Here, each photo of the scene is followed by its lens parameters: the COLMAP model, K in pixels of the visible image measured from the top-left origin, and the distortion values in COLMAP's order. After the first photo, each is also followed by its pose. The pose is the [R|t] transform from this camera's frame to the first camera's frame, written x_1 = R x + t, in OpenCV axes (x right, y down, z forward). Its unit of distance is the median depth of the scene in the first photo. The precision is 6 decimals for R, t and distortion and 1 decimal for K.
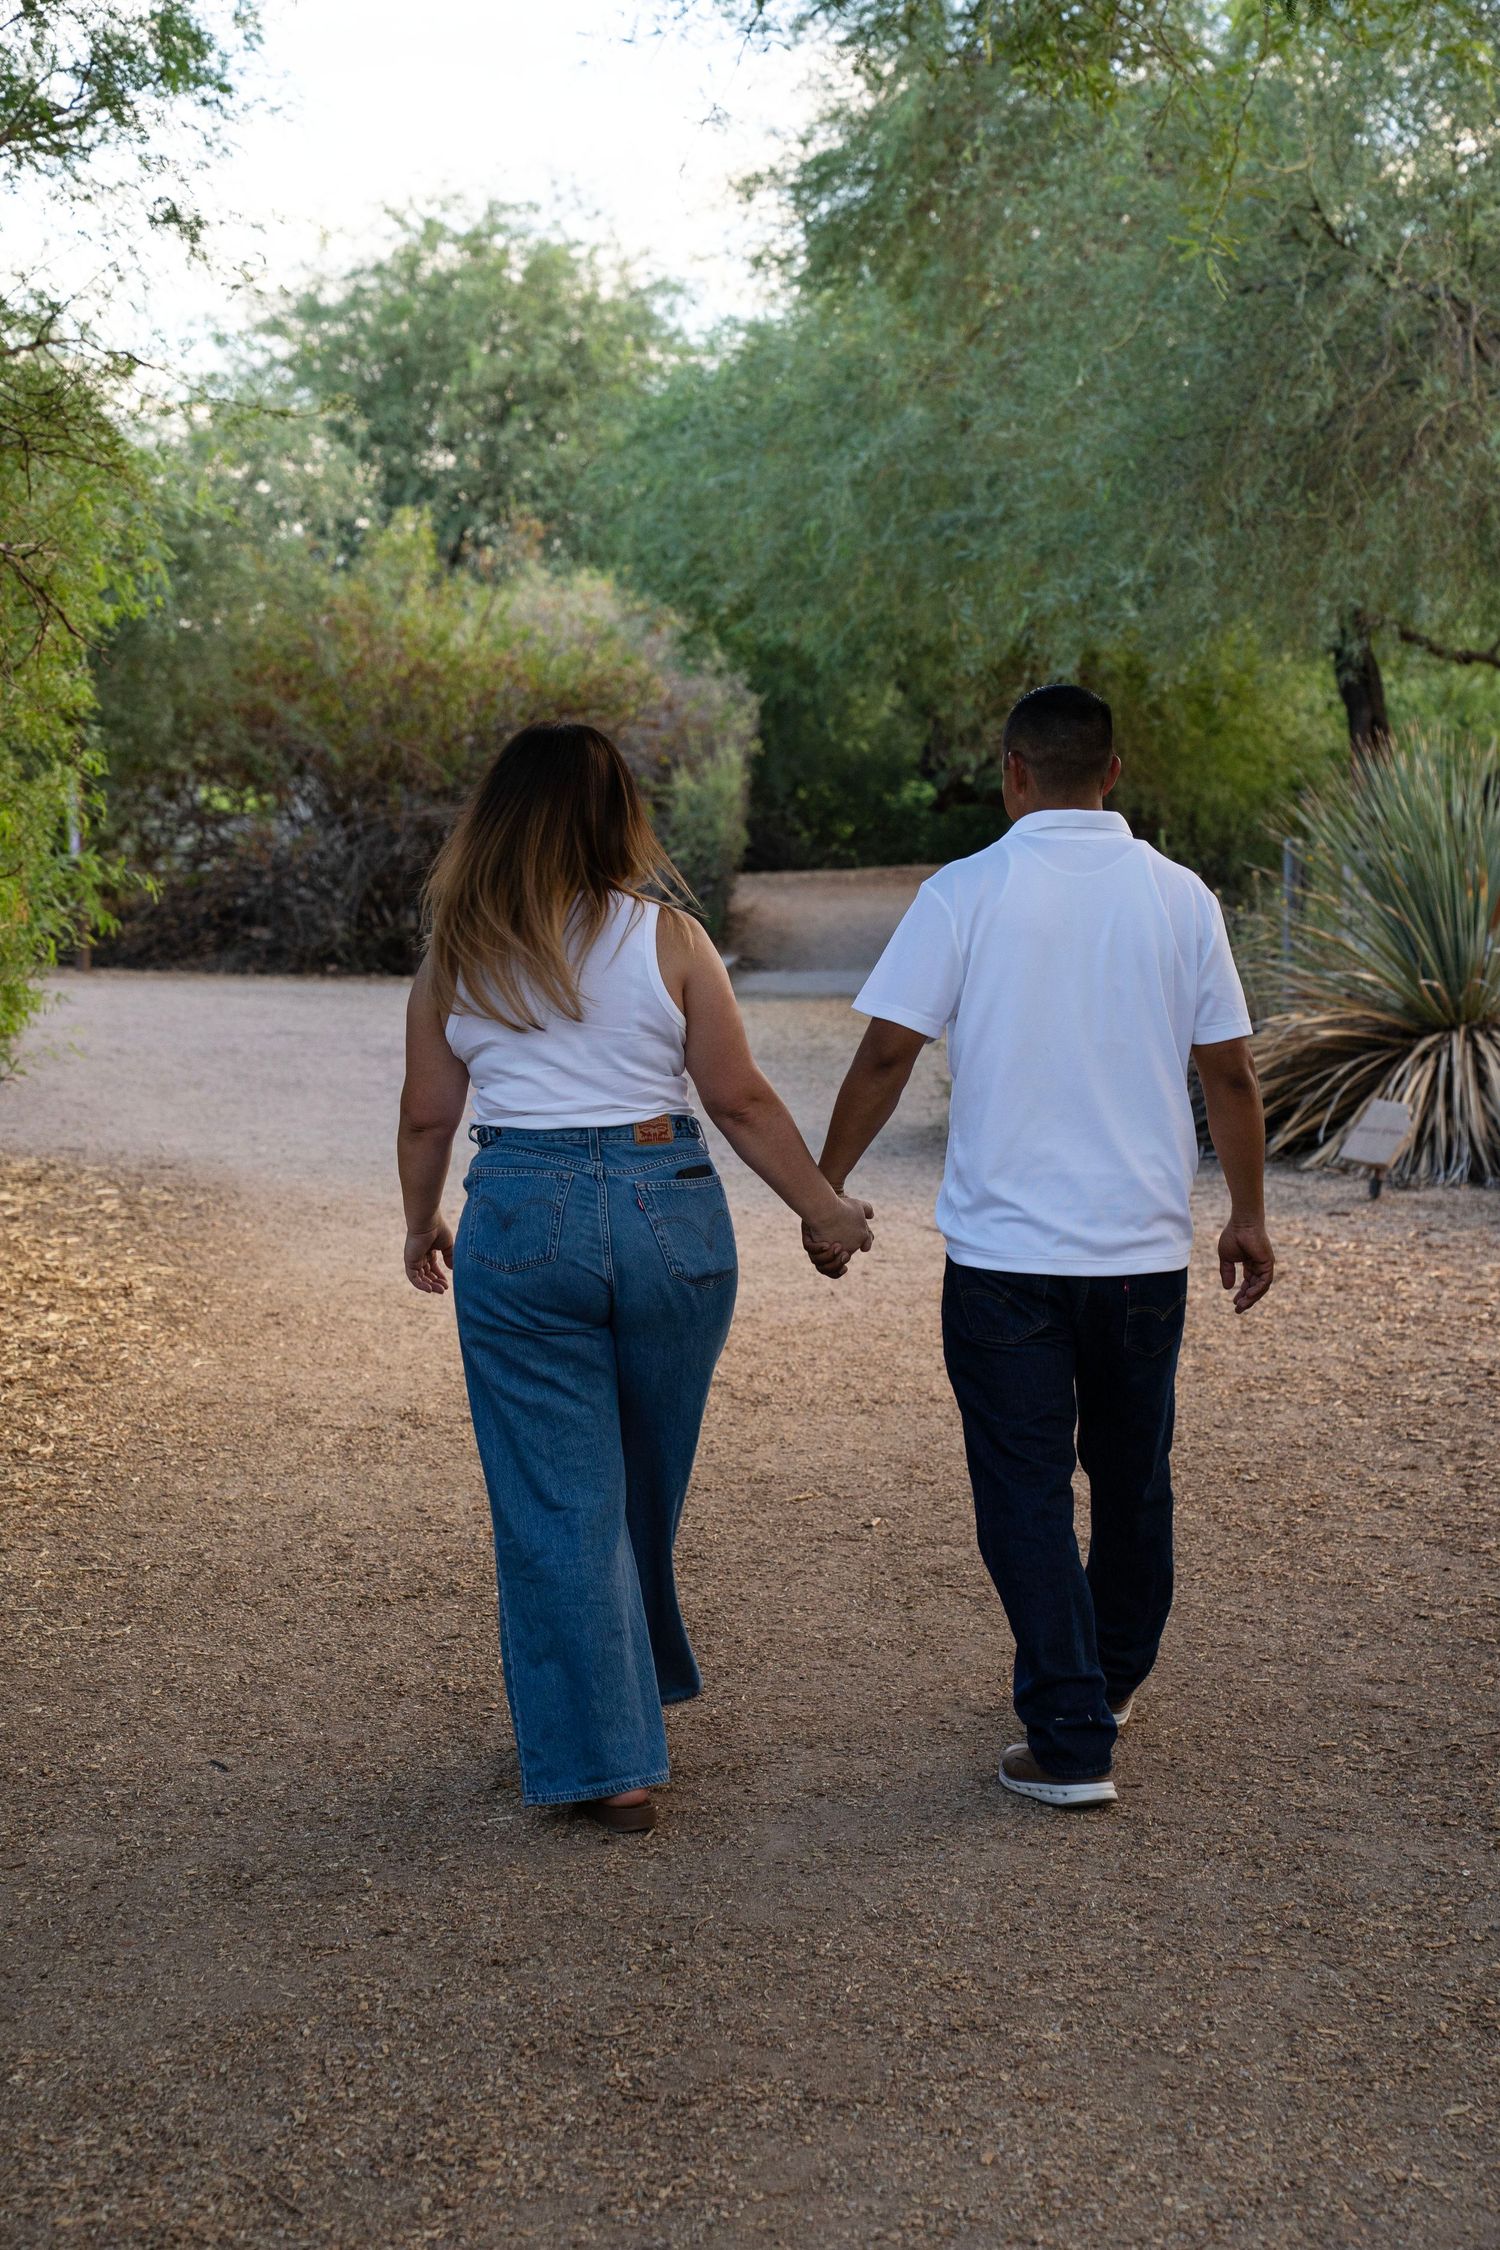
lens RADIAL K [[4076.0, 0, 725.6], [0, 4076.0, 1125.9], [0, 0, 1]] dist [0.368456, 0.000000]
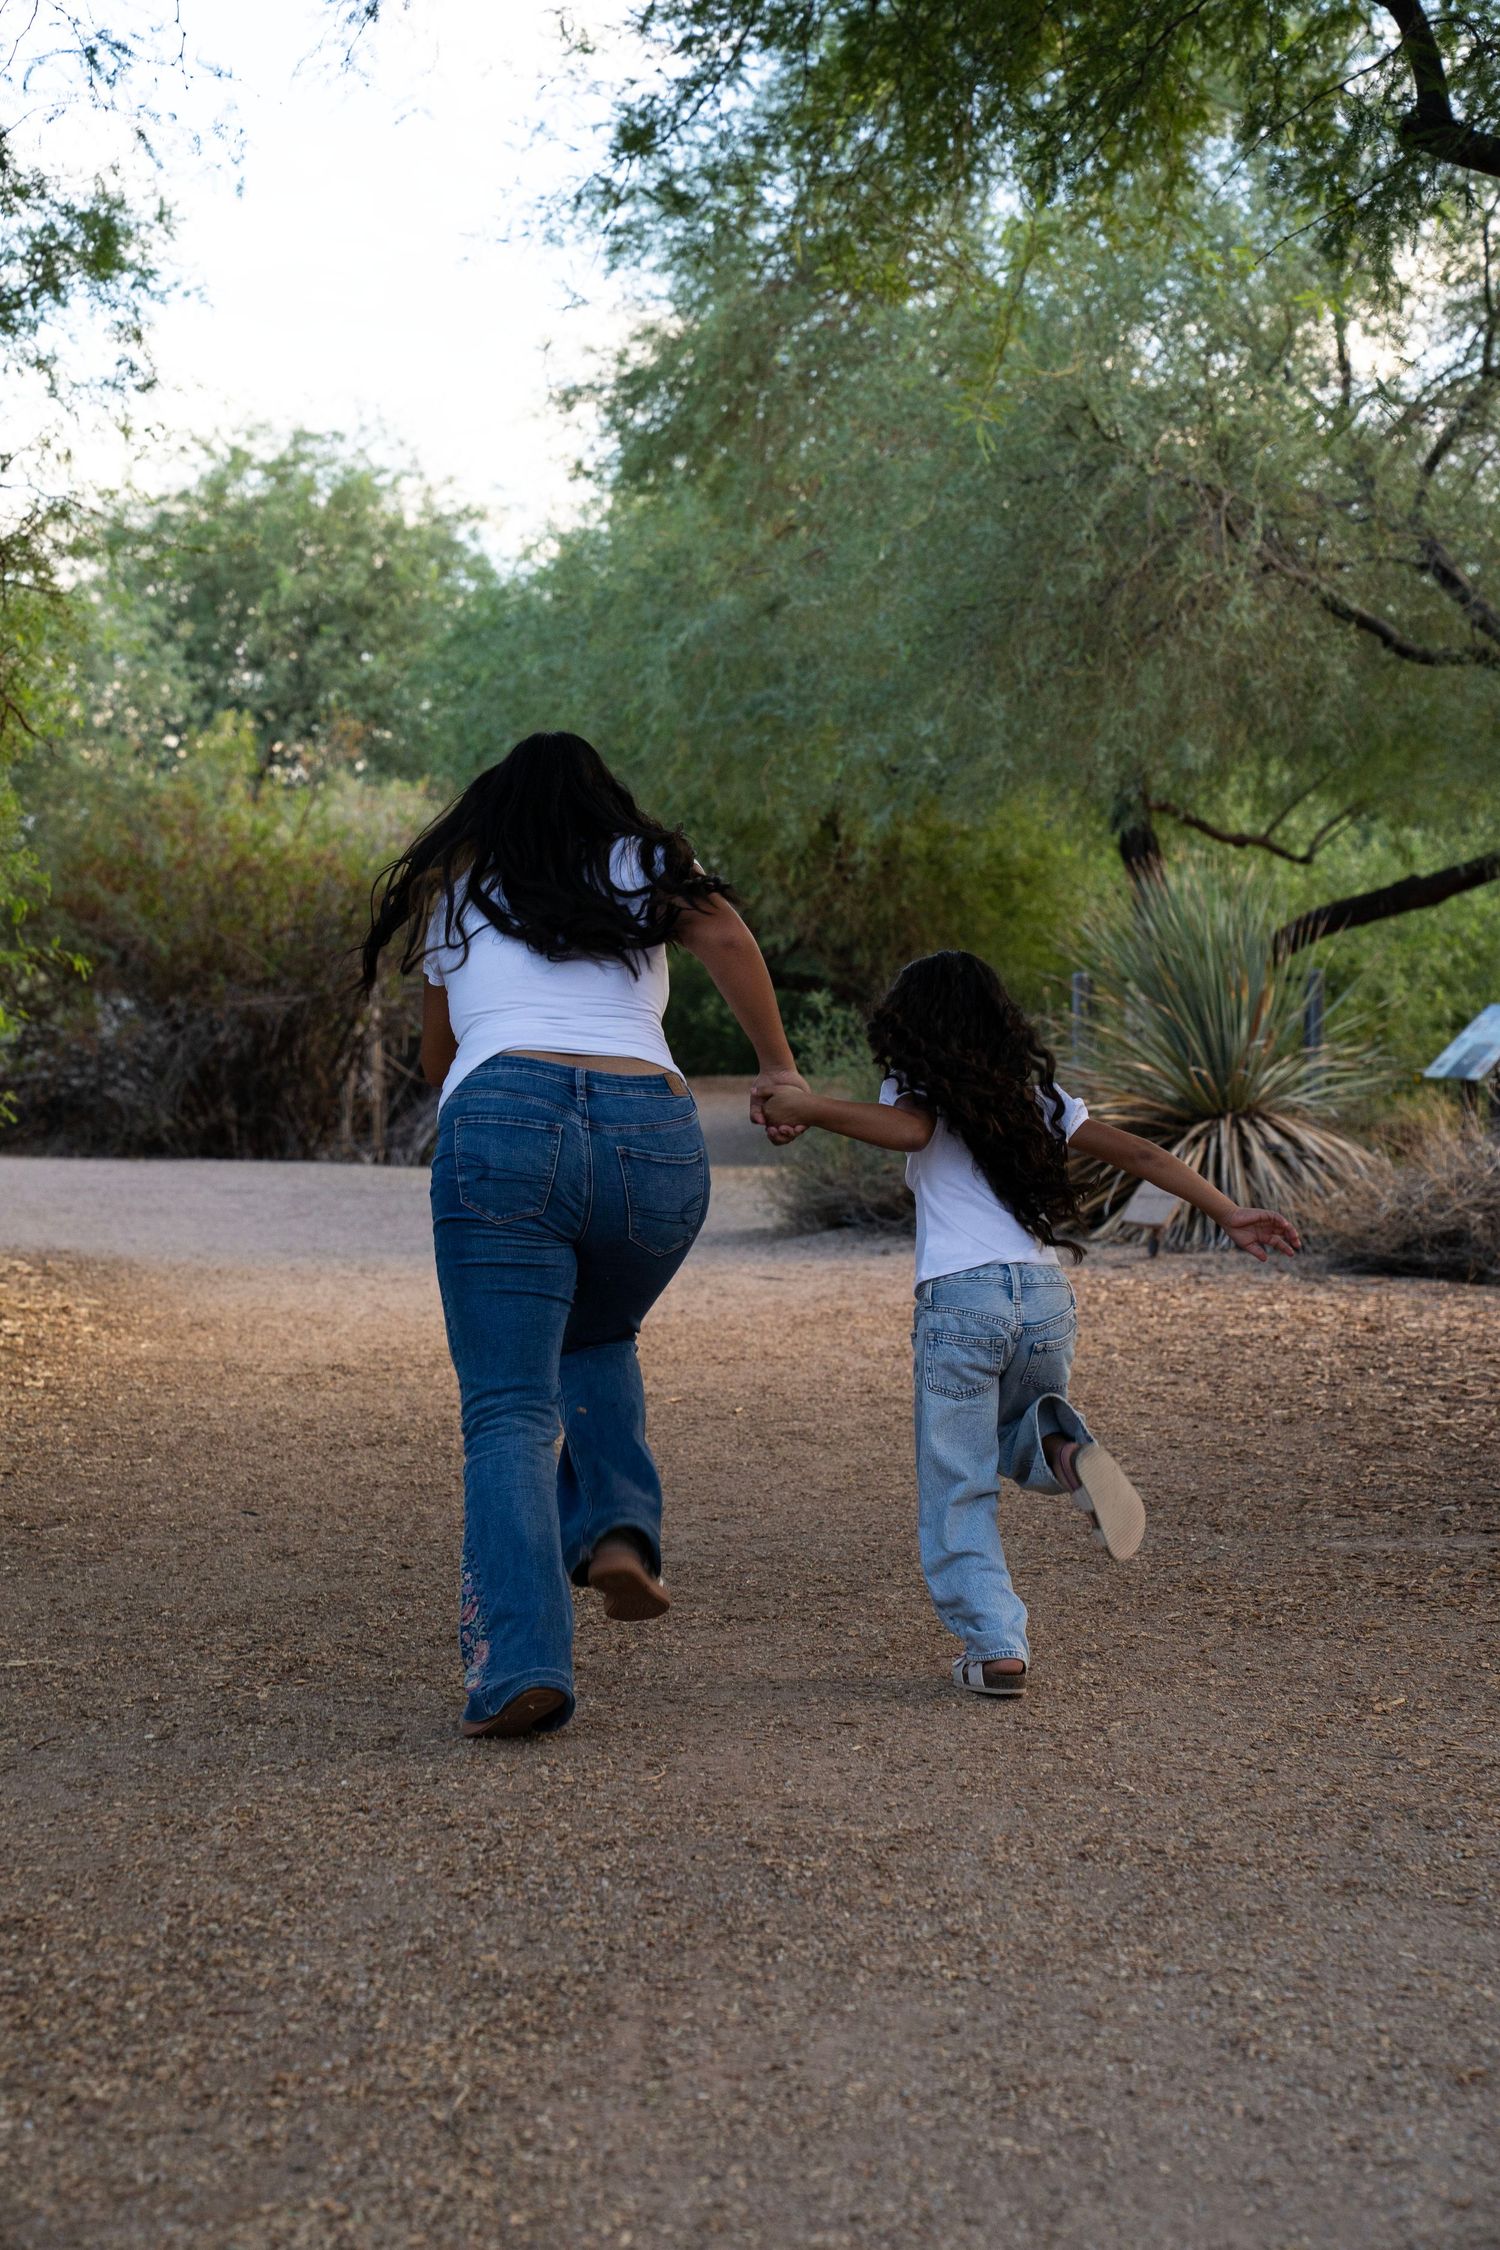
lens RADIAL K [[4284.0, 0, 769.9], [0, 4284.0, 1121.4], [0, 0, 1]] dist [0.354319, 0.000000]
pose [[0.998126, -0.007362, 0.060754, -0.011885], [0.011435, 0.997689, -0.066979, 0.036348], [-0.060121, 0.067548, 0.995903, -0.107497]]
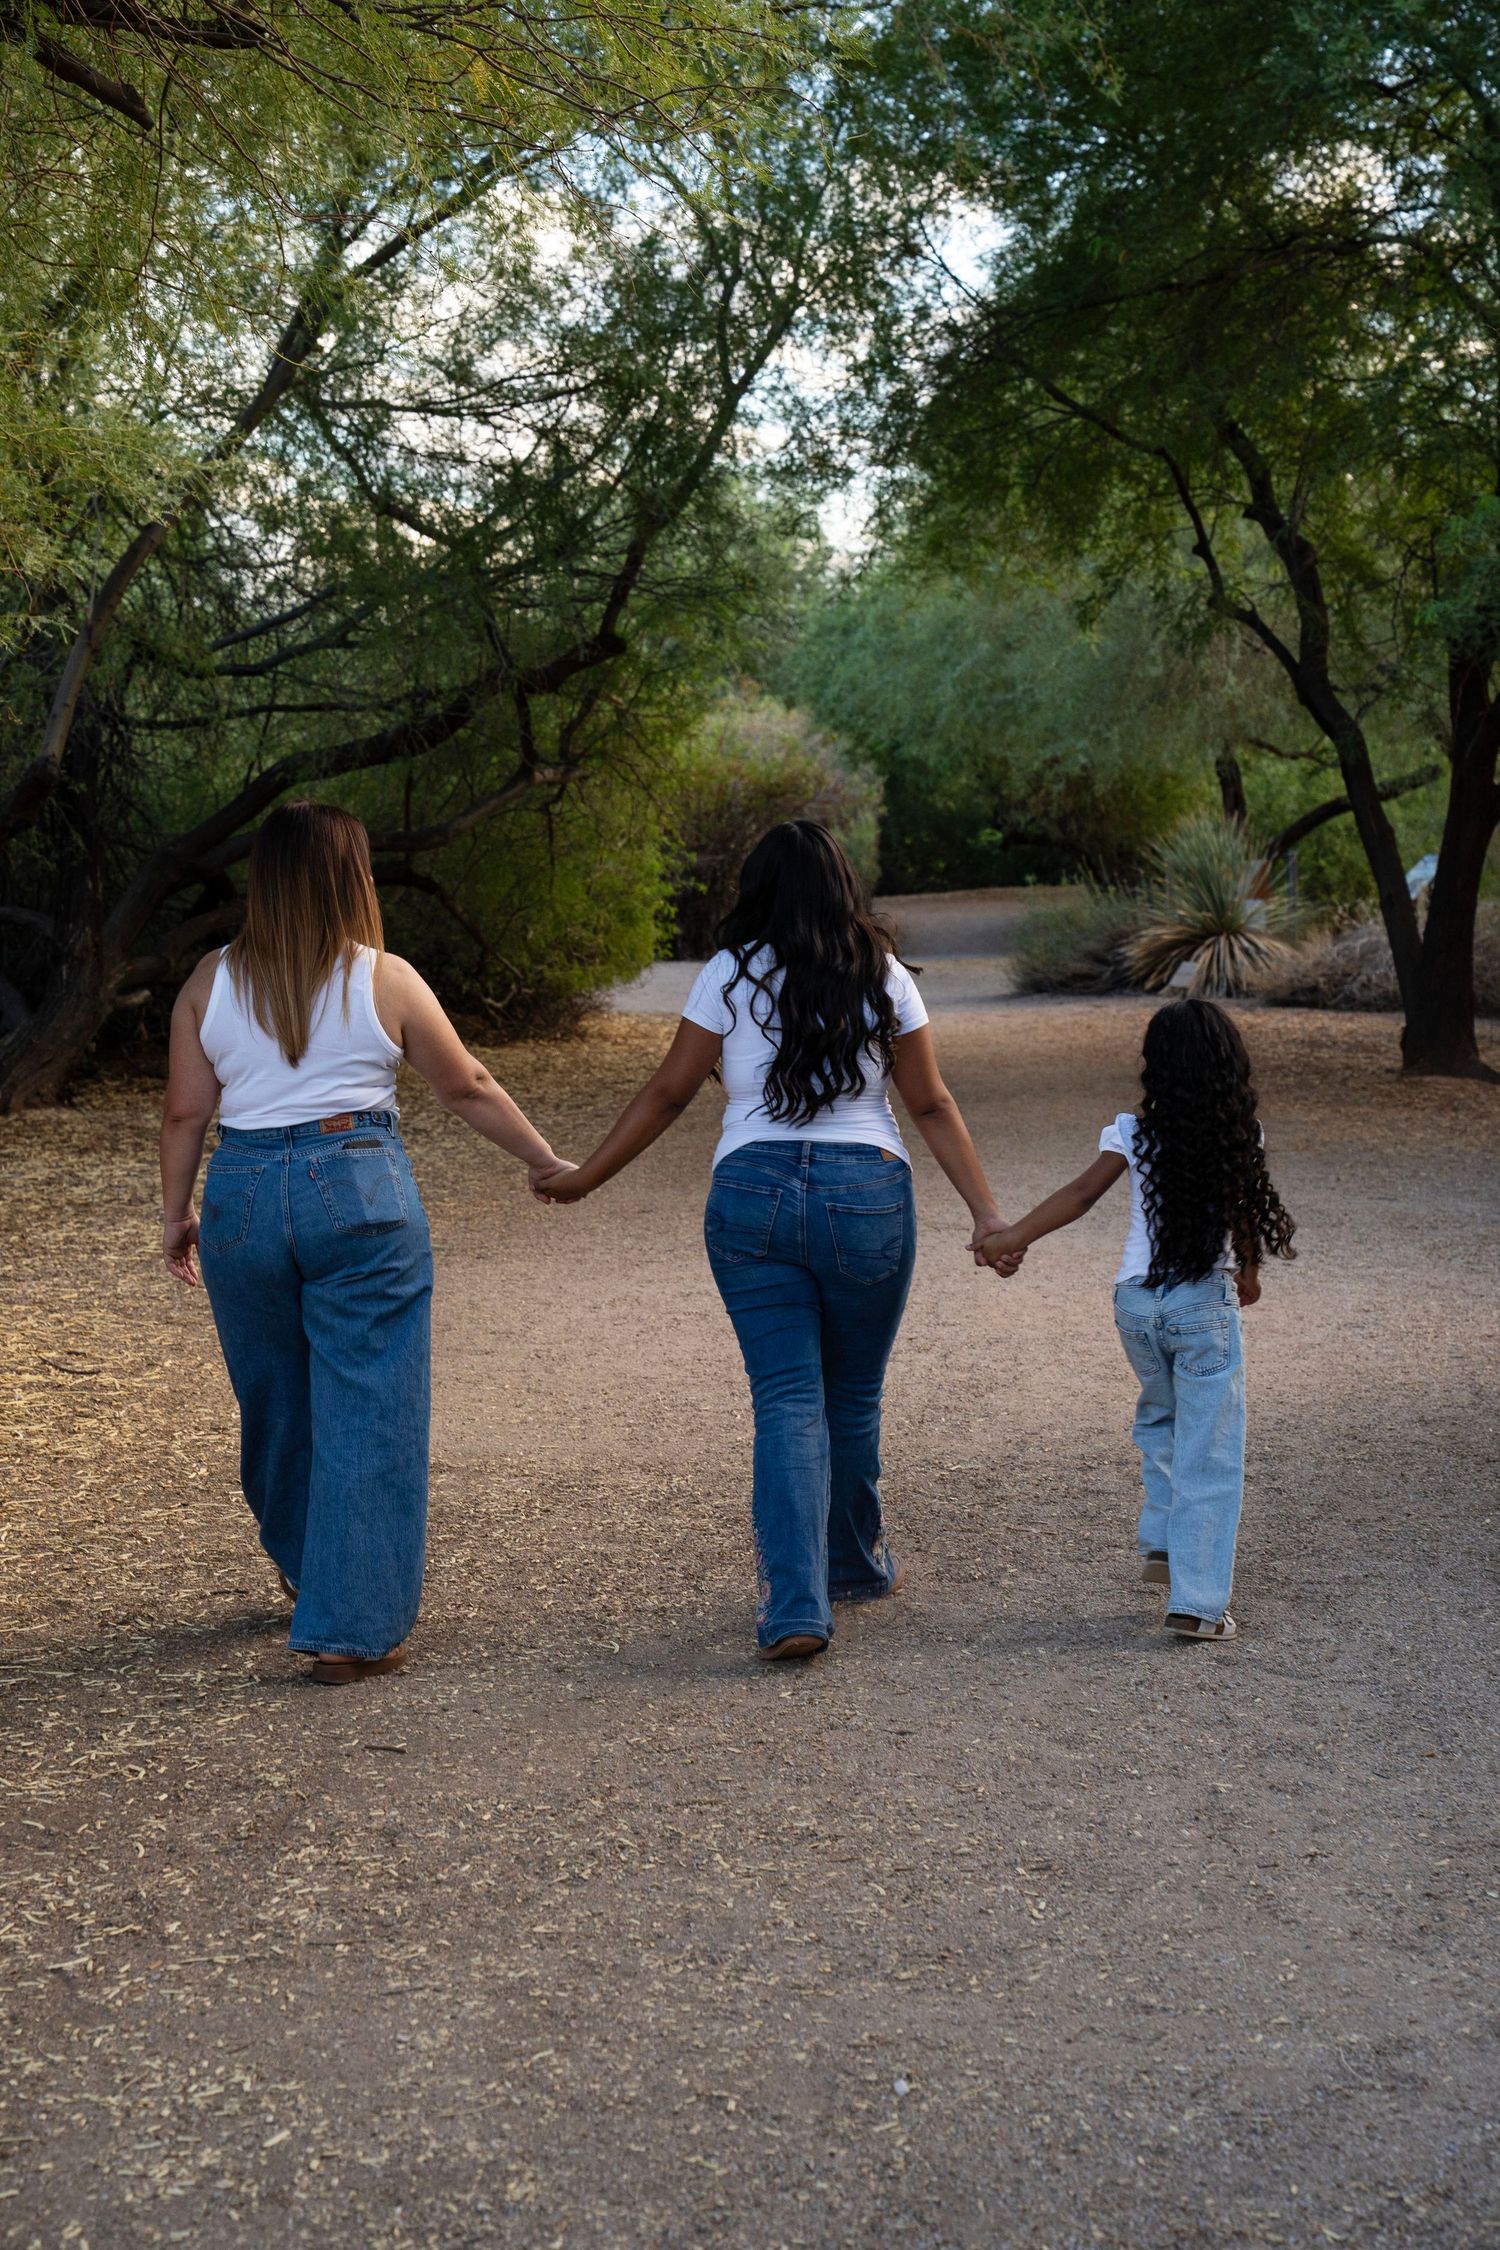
lens RADIAL K [[4016.9, 0, 751.4], [0, 4016.9, 1130.1], [0, 0, 1]] dist [0.334443, 0.000000]
pose [[0.999379, -0.032132, -0.014452, -0.042023], [0.031998, 0.999444, -0.009400, 0.067446], [0.014746, 0.008932, 0.999851, -0.875174]]
